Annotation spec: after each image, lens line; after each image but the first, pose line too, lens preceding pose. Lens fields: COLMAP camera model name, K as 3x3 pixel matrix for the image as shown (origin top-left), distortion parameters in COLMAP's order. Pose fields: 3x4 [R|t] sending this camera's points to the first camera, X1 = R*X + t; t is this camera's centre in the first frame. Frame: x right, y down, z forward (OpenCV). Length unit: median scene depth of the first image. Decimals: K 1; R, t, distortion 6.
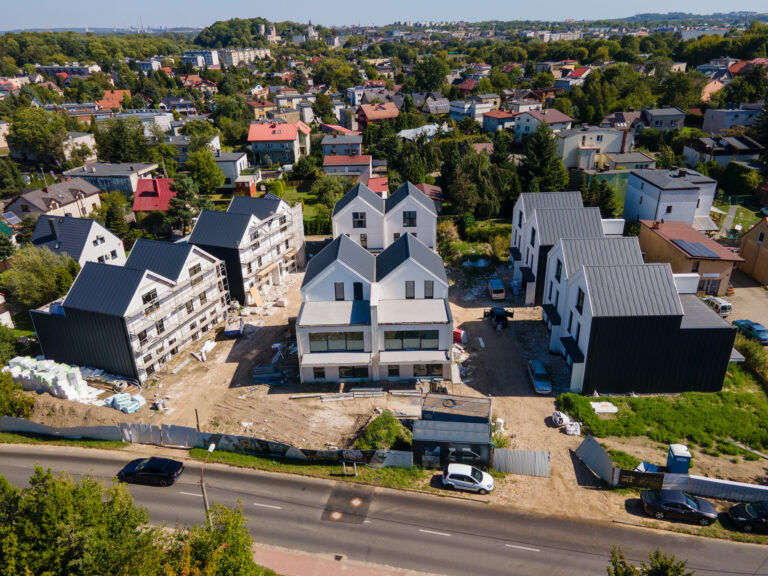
lens RADIAL K [[545.4, 0, 382.1], [0, 545.4, 289.3], [0, 0, 1]] dist [0.040110, 0.011176]
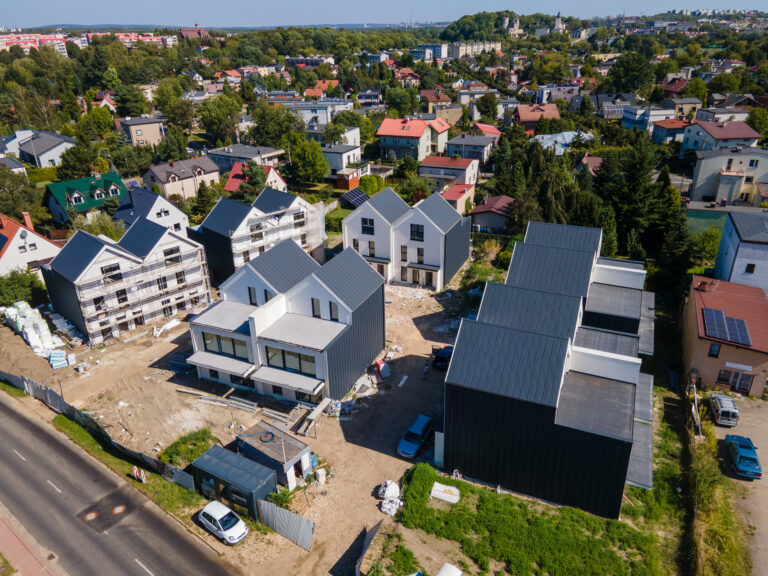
lens RADIAL K [[545.4, 0, 386.1], [0, 545.4, 290.6], [0, 0, 1]] dist [0.040110, 0.011176]
pose [[0.916298, 0.178344, -0.358595, 0.345498], [-0.173976, 0.983735, 0.044701, -0.063391], [0.360735, 0.021427, 0.932422, 0.122358]]
